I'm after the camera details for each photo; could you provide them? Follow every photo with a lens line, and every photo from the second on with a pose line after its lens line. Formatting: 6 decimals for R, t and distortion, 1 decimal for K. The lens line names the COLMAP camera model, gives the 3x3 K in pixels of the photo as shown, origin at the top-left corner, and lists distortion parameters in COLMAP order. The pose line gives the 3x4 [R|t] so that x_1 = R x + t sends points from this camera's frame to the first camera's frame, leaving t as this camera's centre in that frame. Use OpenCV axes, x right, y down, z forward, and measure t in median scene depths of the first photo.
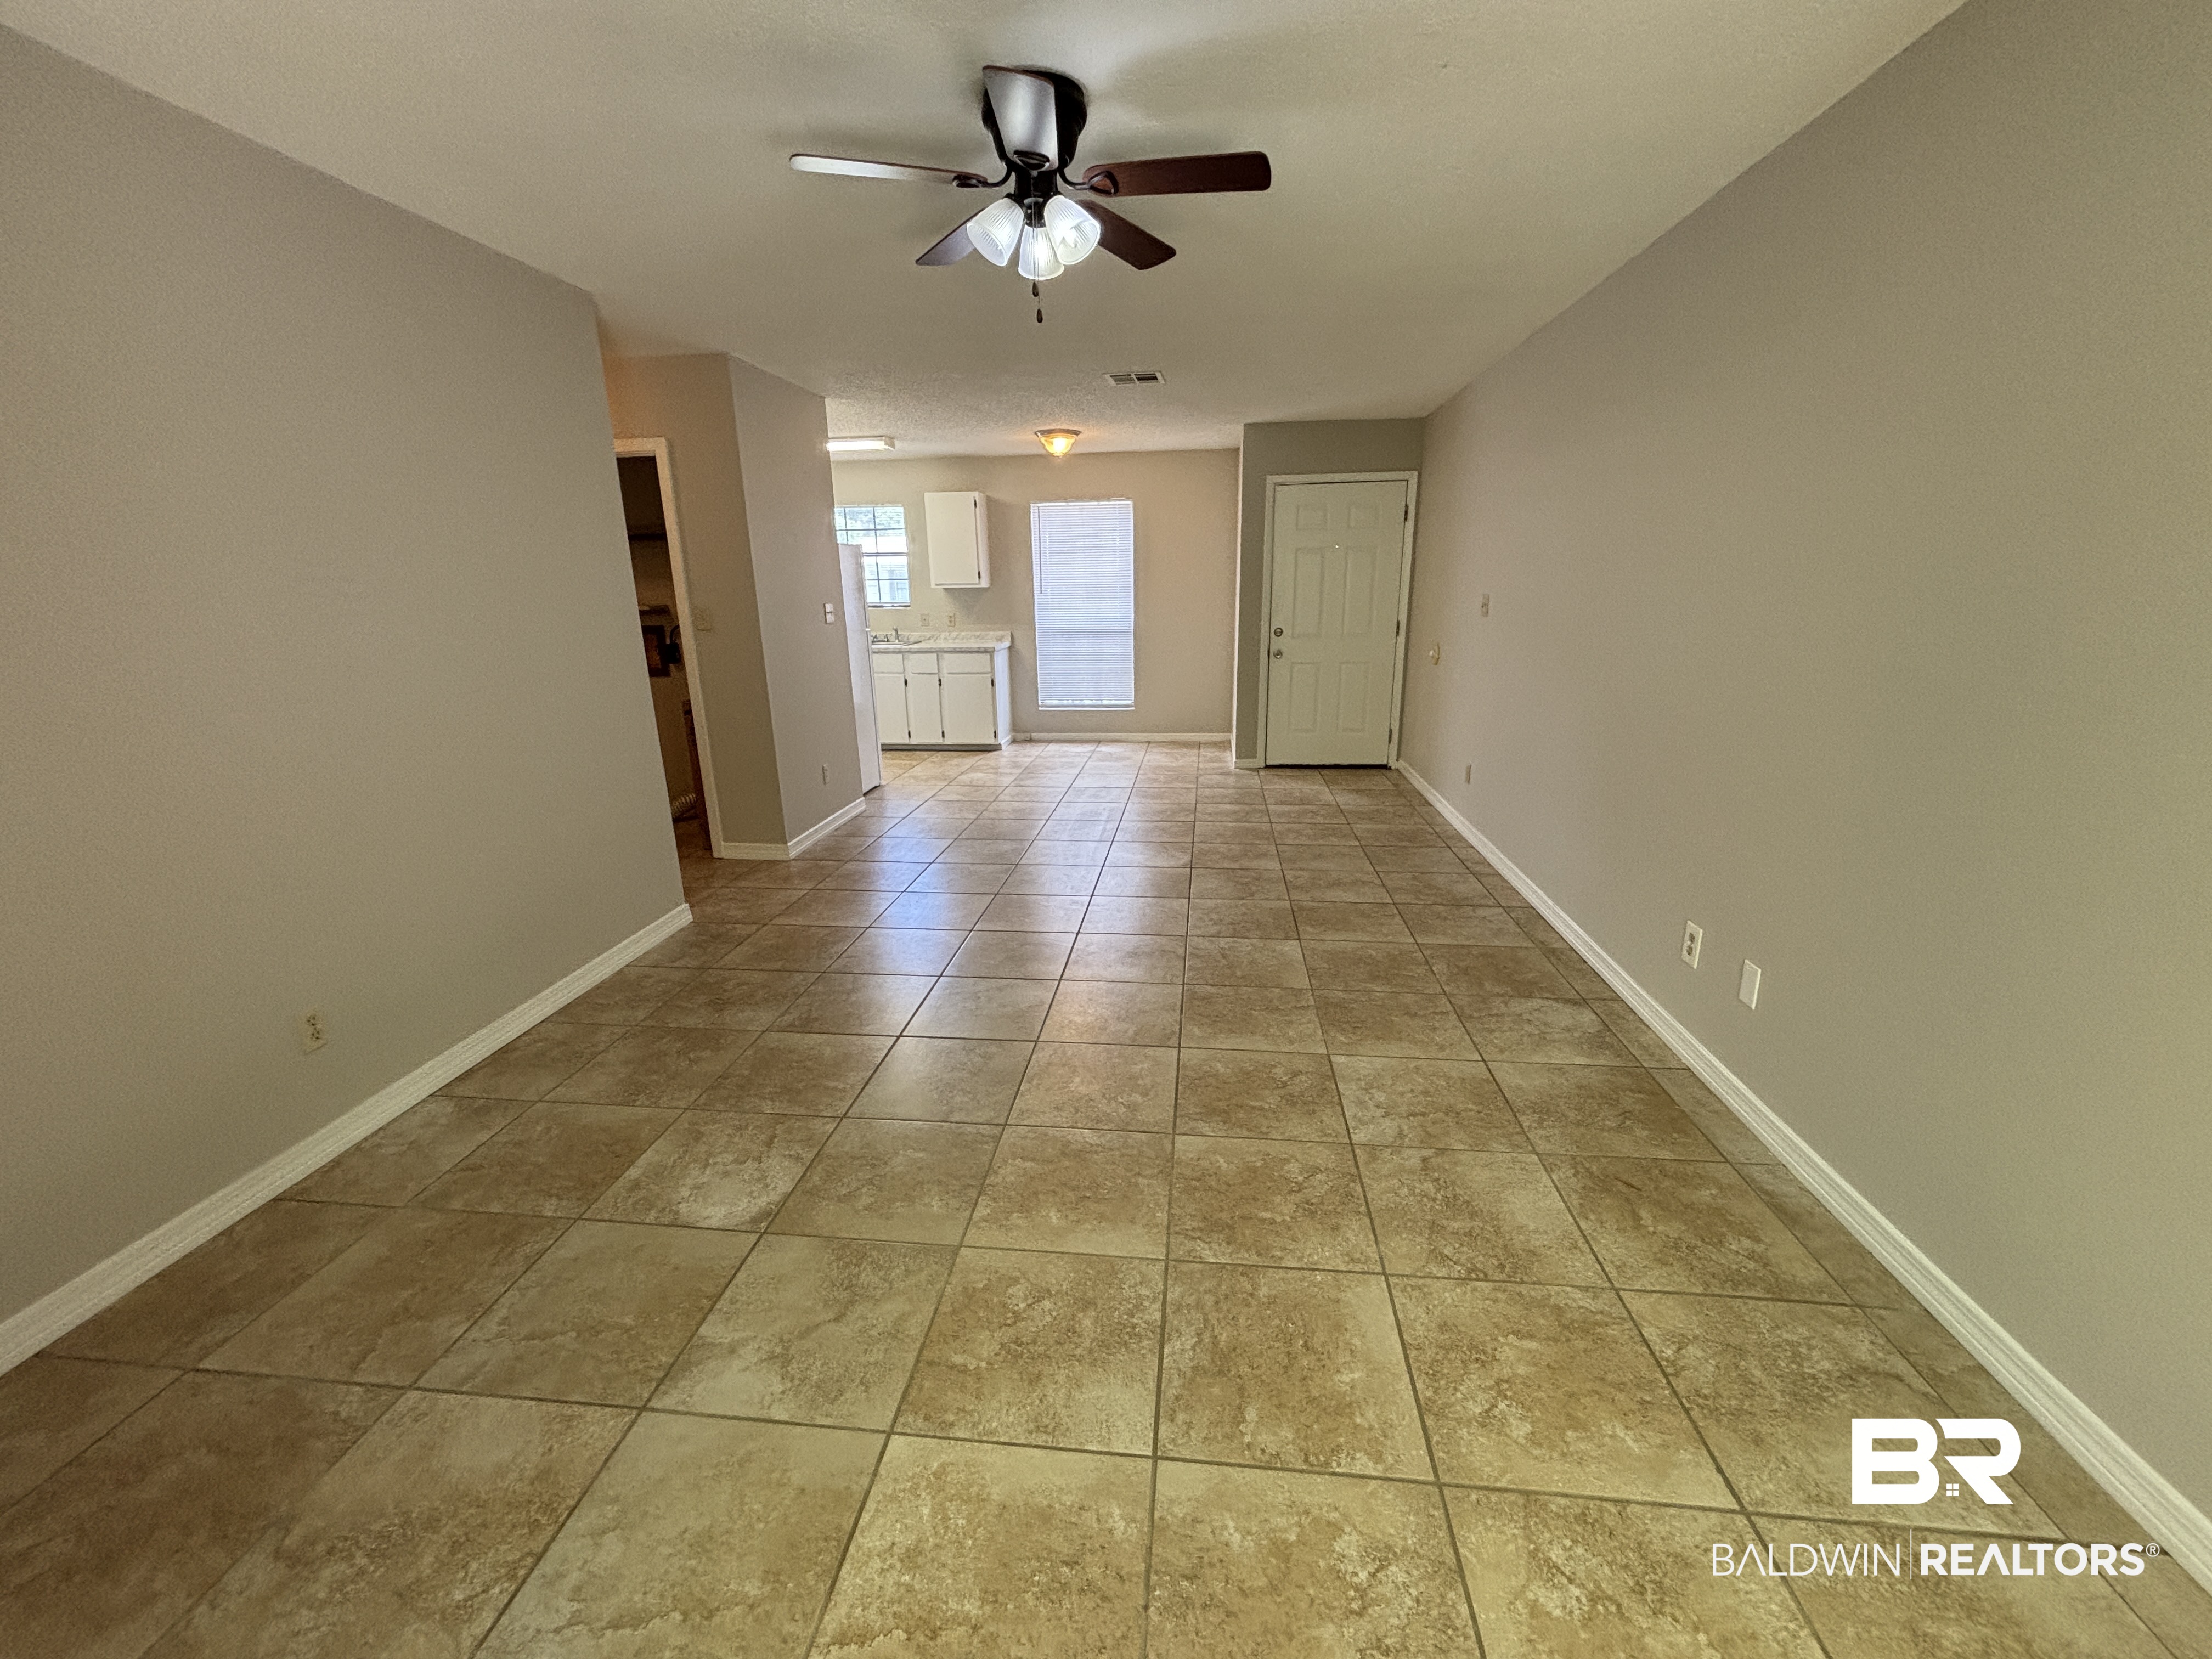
lens RADIAL K [[893.2, 0, 1112.0], [0, 893.2, 830.8], [0, 0, 1]] dist [0.002416, -0.001179]
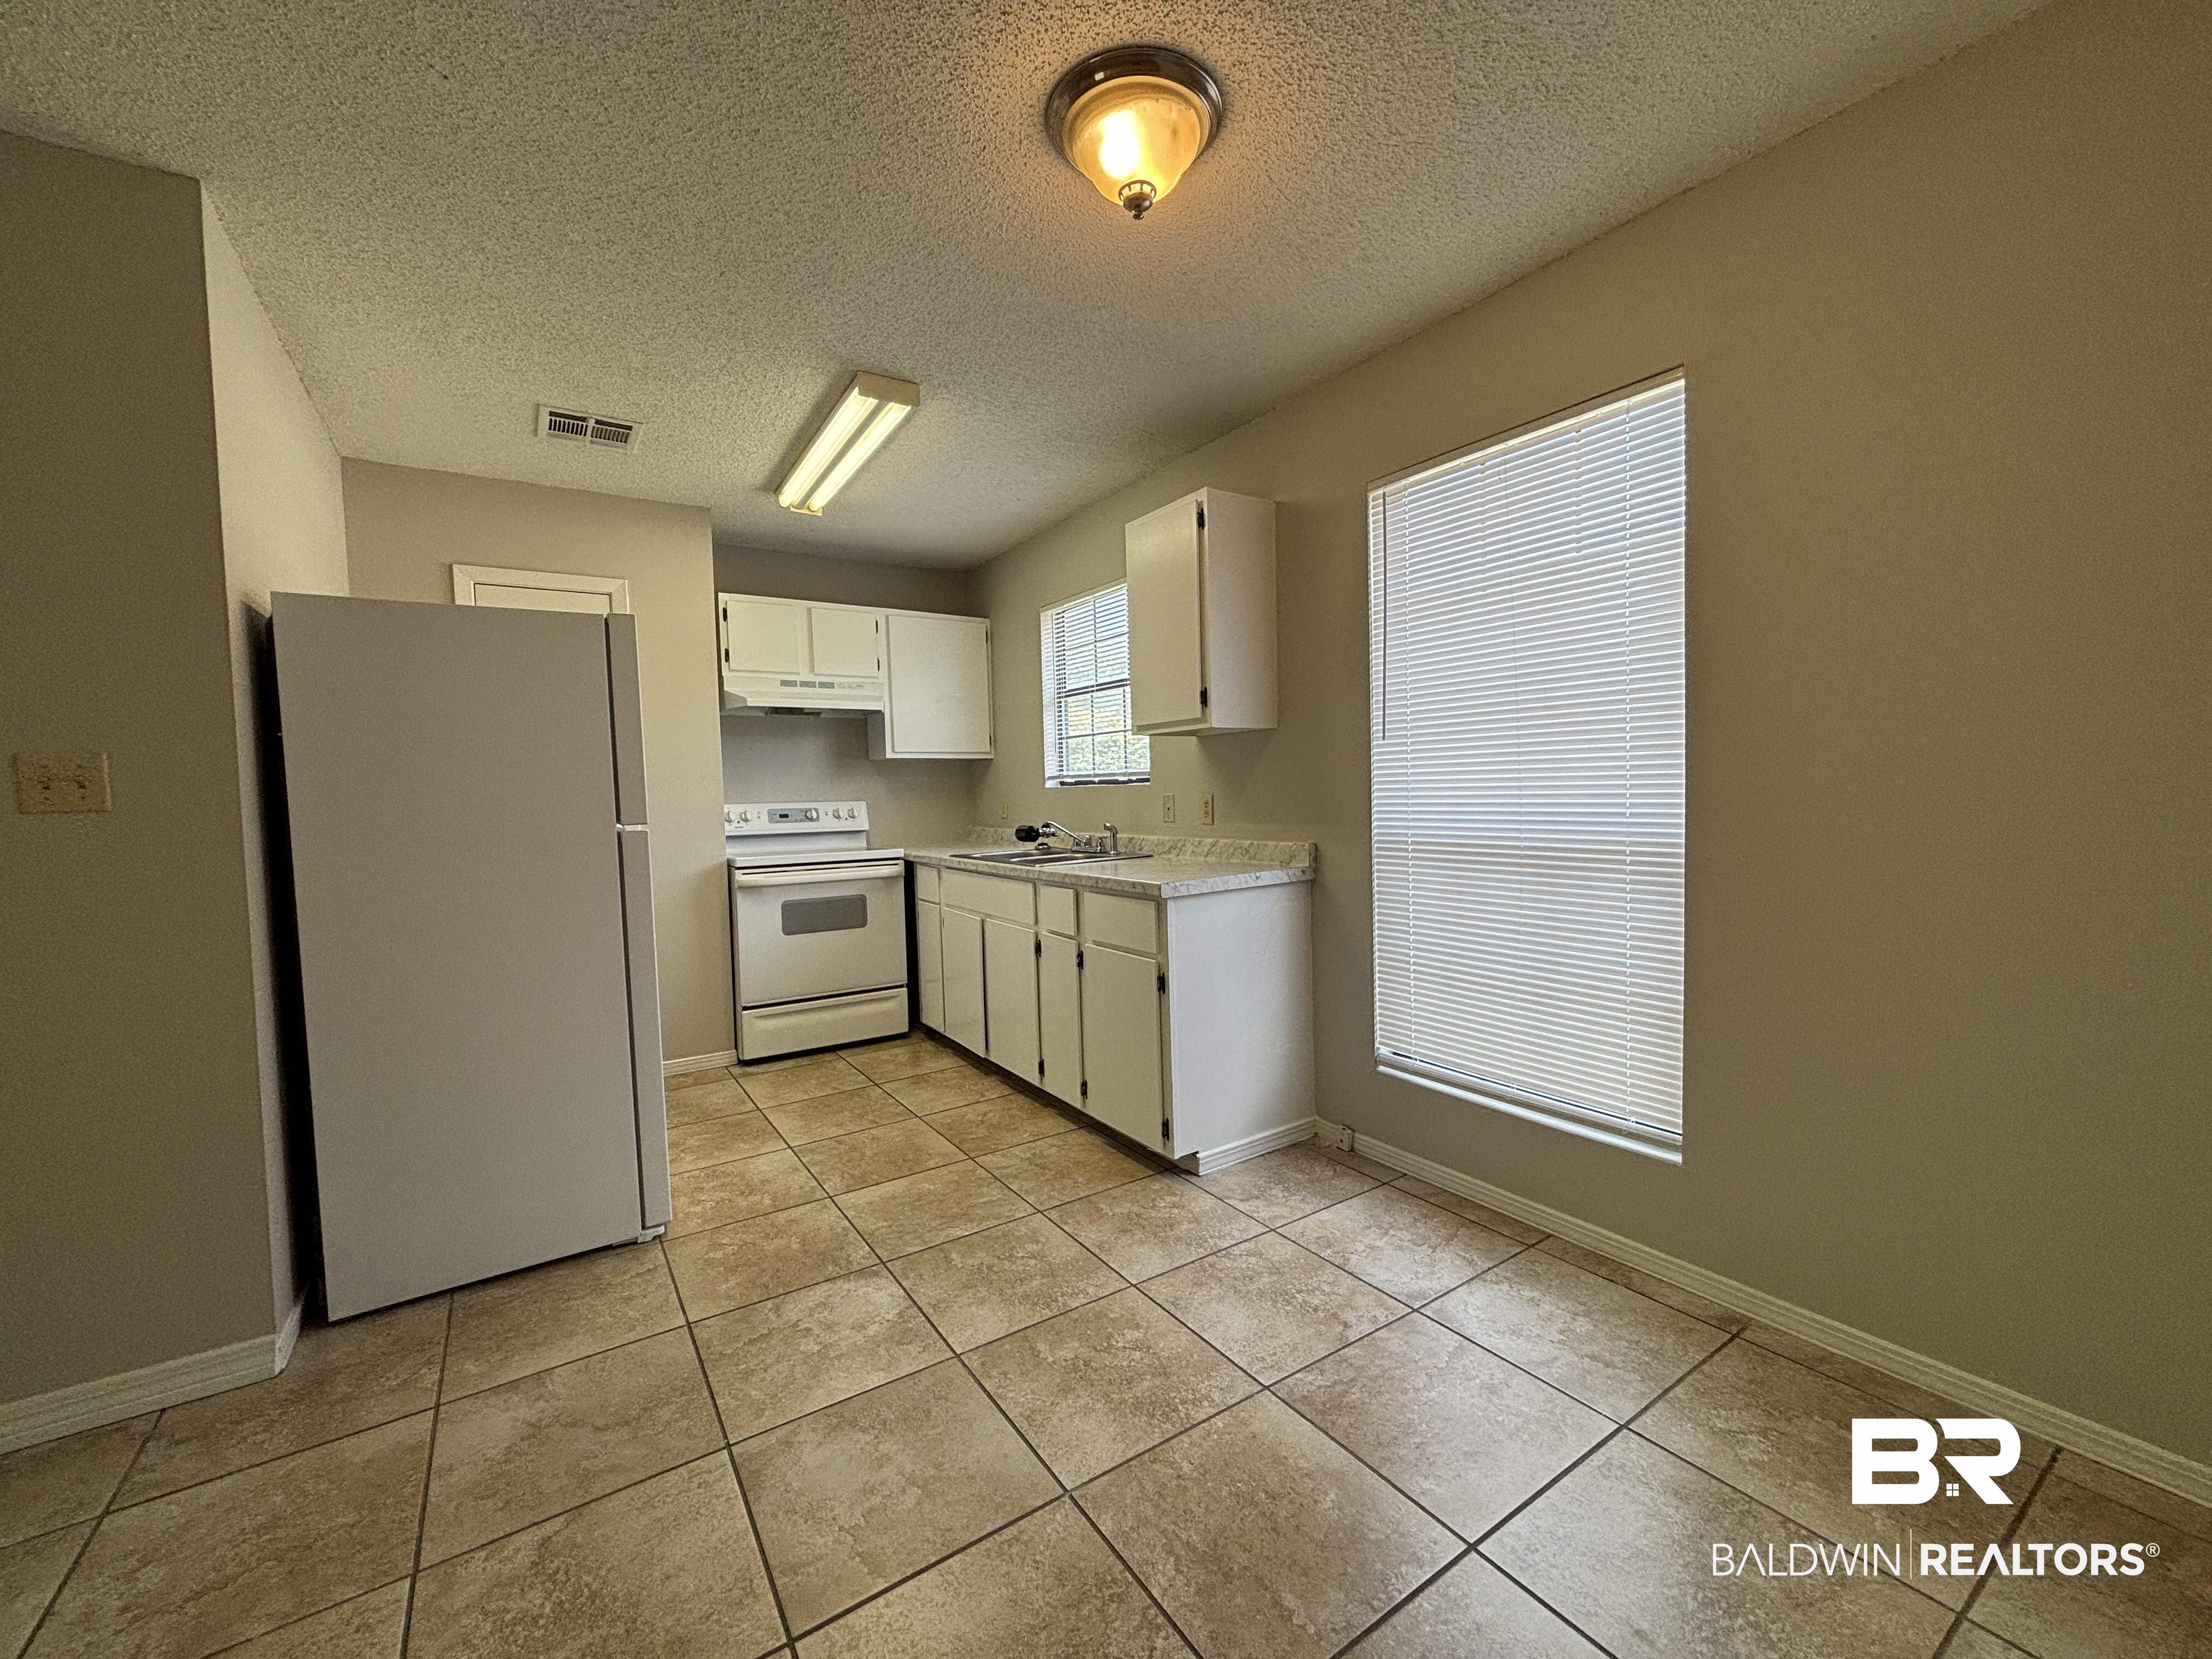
lens RADIAL K [[893.2, 0, 1109.5], [0, 893.2, 831.9], [0, 0, 1]] dist [0.002416, -0.001179]
pose [[0.632207, 0.029859, -0.774224, 0.119348], [-0.184417, 0.976338, -0.112935, -0.171038], [0.752532, 0.214179, 0.622754, 0.712386]]
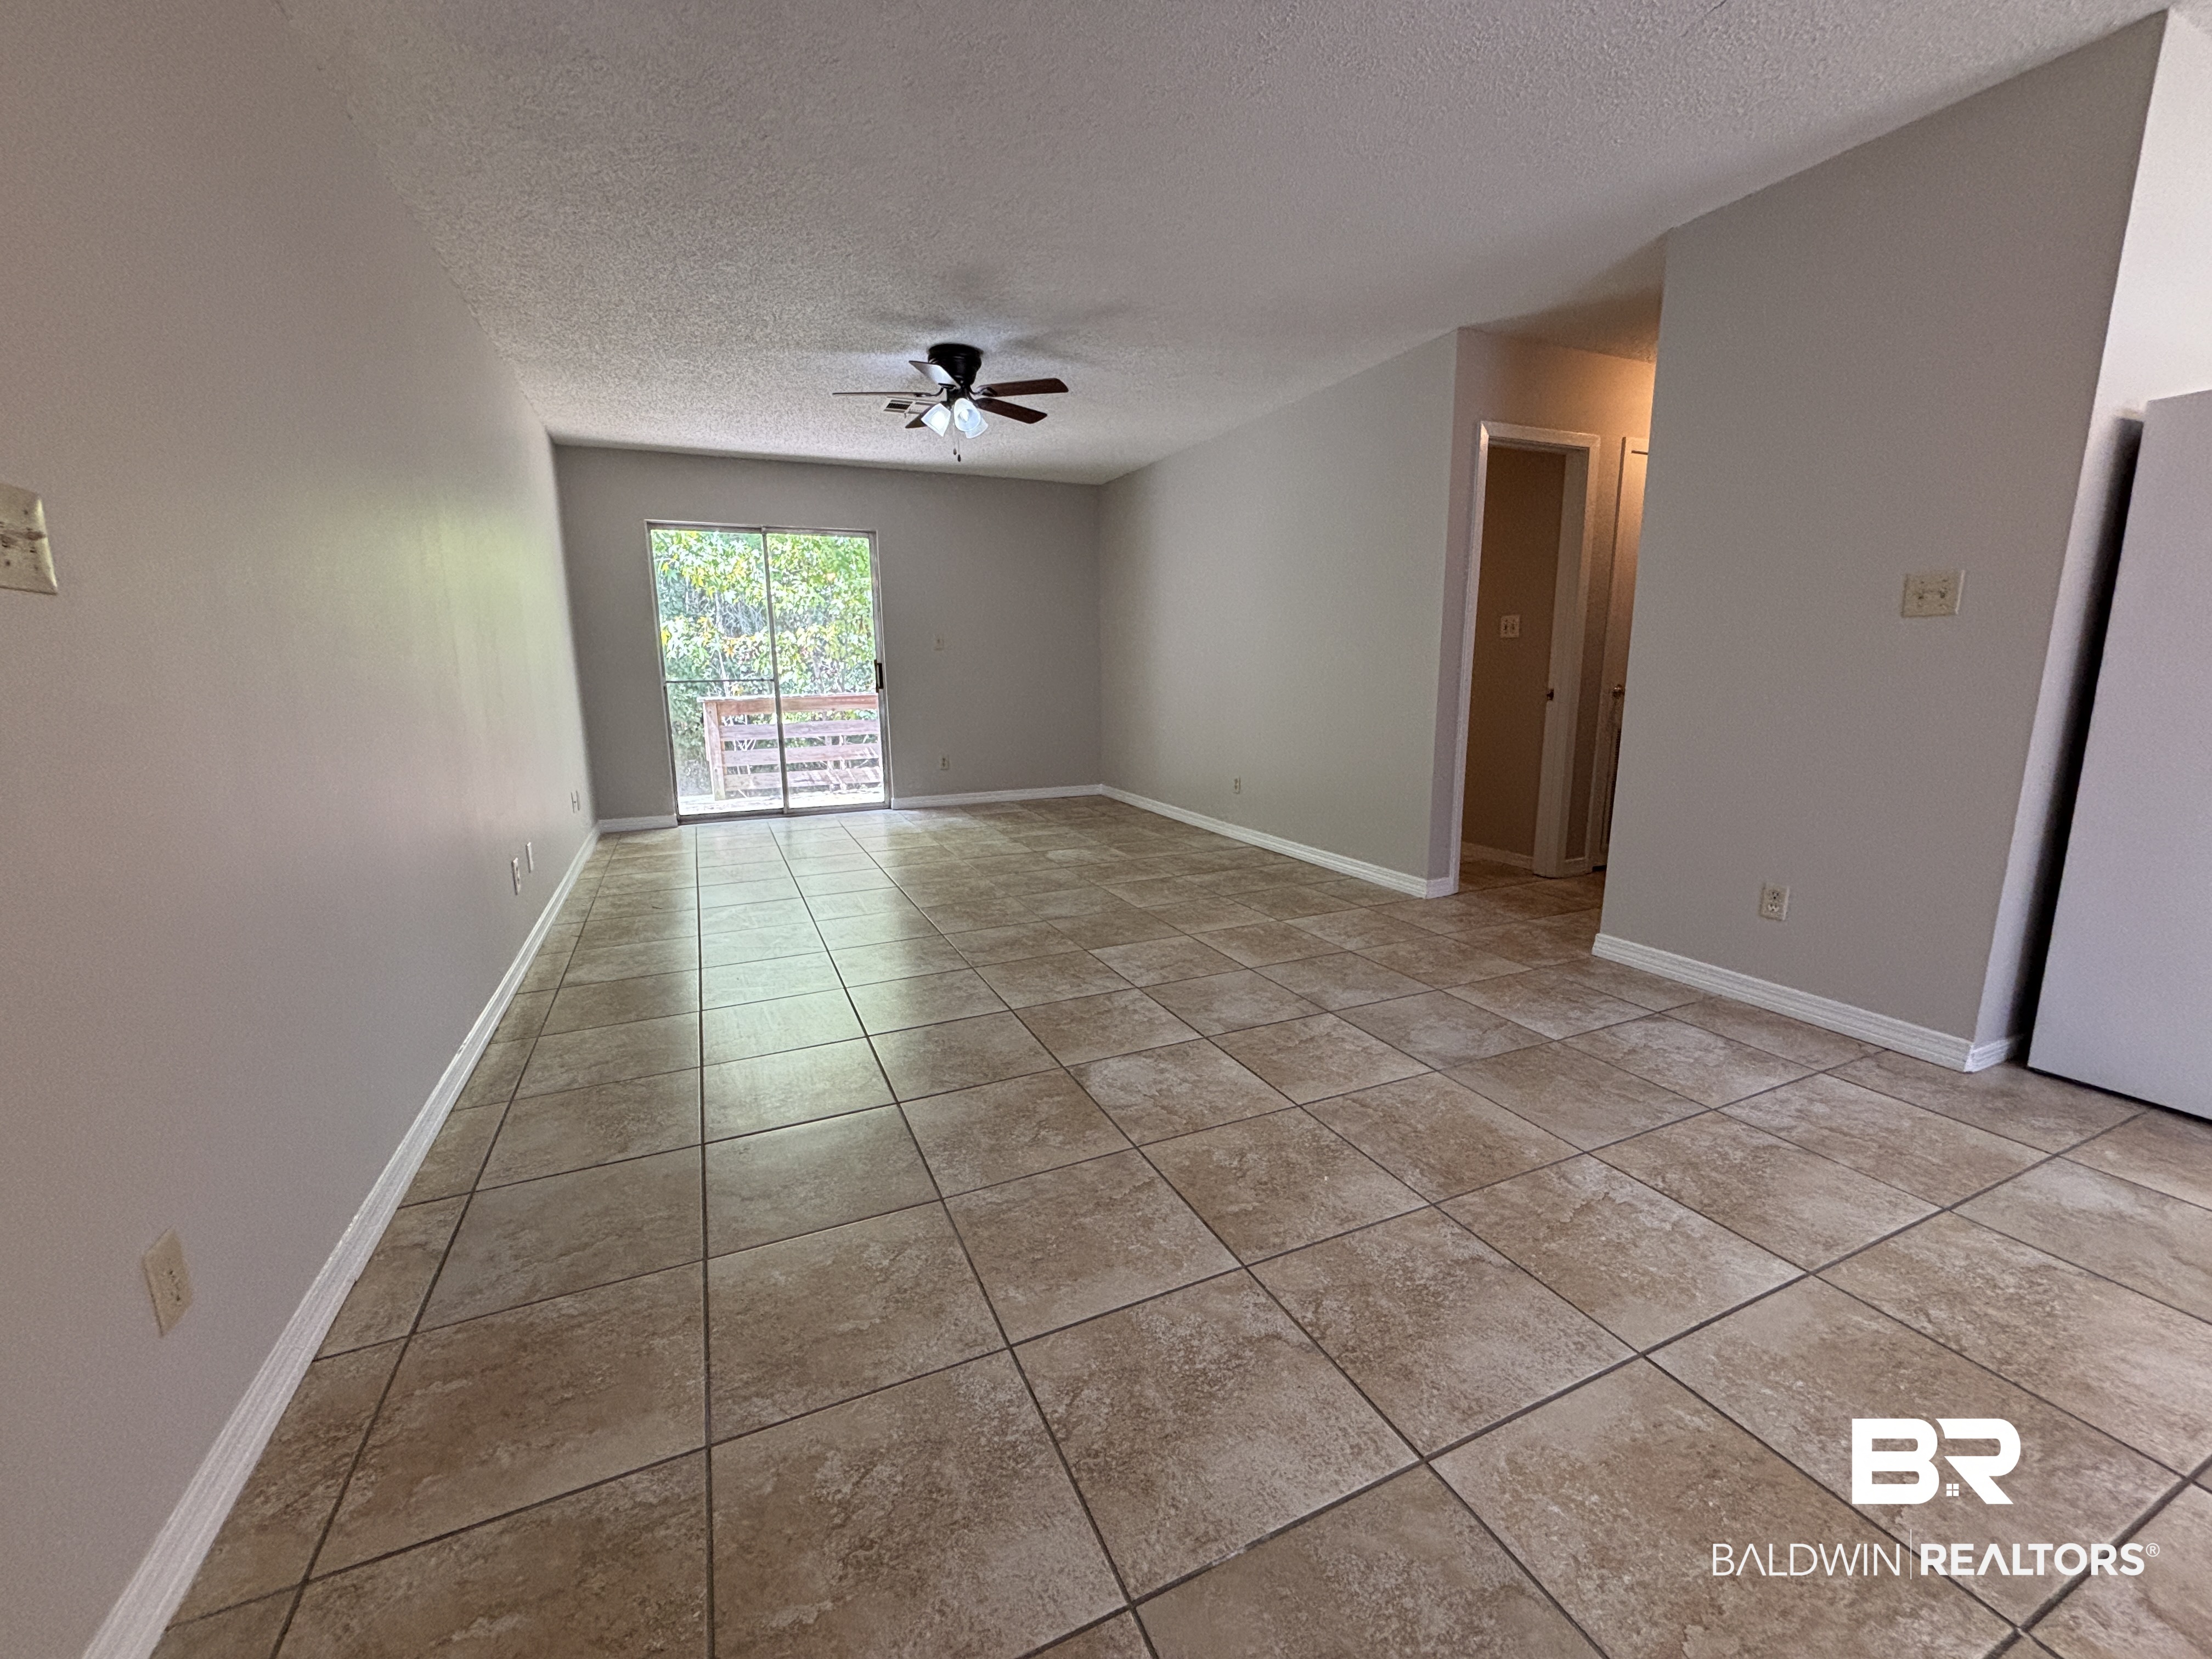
lens RADIAL K [[893.2, 0, 1105.1], [0, 893.2, 825.1], [0, 0, 1]] dist [0.002416, -0.001179]
pose [[-0.859597, 0.117177, -0.497356, 0.187191], [-0.113476, 0.905268, 0.409405, -0.181296], [0.498213, 0.408362, -0.764869, 0.777028]]
